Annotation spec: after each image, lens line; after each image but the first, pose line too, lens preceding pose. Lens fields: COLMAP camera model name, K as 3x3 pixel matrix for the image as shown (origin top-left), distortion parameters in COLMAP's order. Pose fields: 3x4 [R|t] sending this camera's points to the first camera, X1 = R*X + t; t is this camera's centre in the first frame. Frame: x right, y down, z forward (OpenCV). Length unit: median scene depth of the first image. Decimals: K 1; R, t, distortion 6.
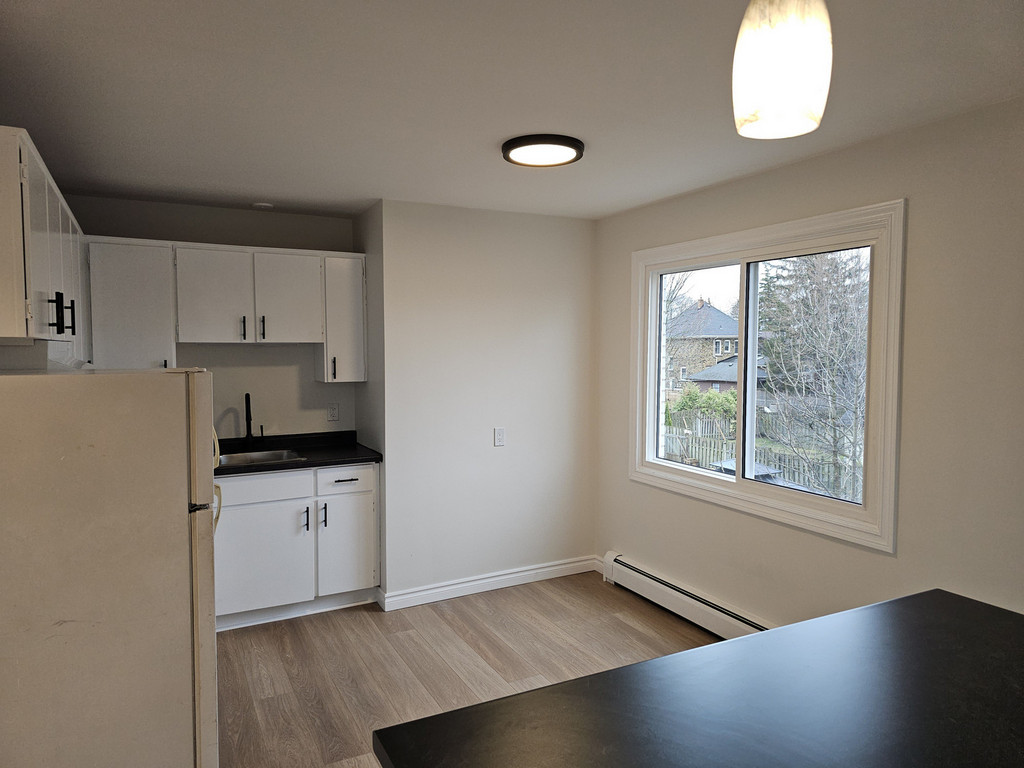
lens RADIAL K [[701.1, 0, 509.5], [0, 701.1, 379.3], [0, 0, 1]] dist [0.088096, -0.001189]
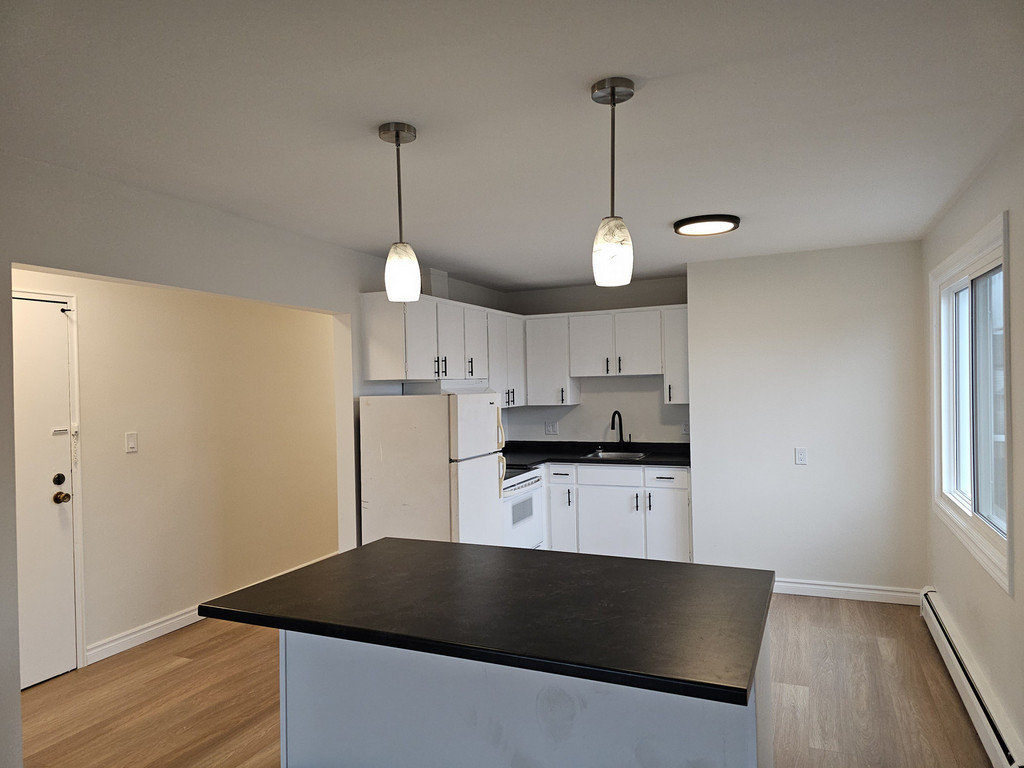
lens RADIAL K [[684.1, 0, 510.4], [0, 684.1, 389.2], [0, 0, 1]] dist [0.109146, -0.063746]
pose [[0.636431, -0.006780, -0.771304, 0.584874], [-0.015481, 0.999648, -0.021561, 0.009452], [0.771178, 0.025663, 0.636102, -0.047577]]
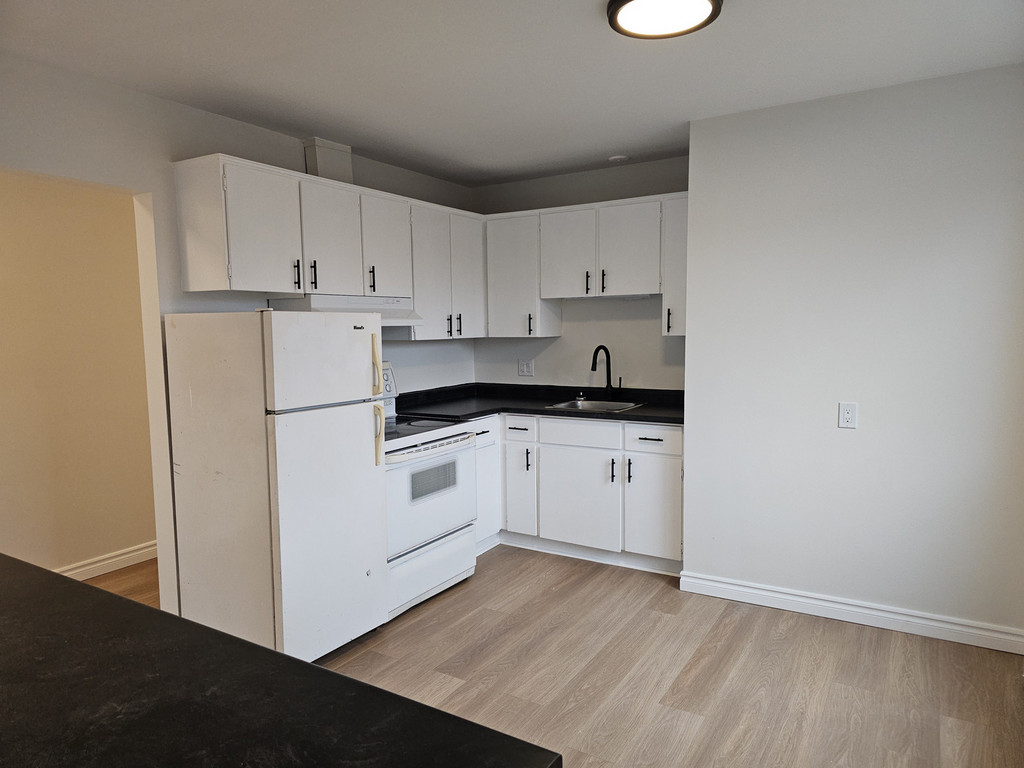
lens RADIAL K [[684.1, 0, 510.4], [0, 684.1, 389.2], [0, 0, 1]] dist [0.109146, -0.063746]
pose [[0.526555, 0.073576, -0.846951, 0.445764], [-0.028778, 0.997220, 0.068738, 0.019258], [0.849654, -0.011821, 0.527208, 0.361177]]
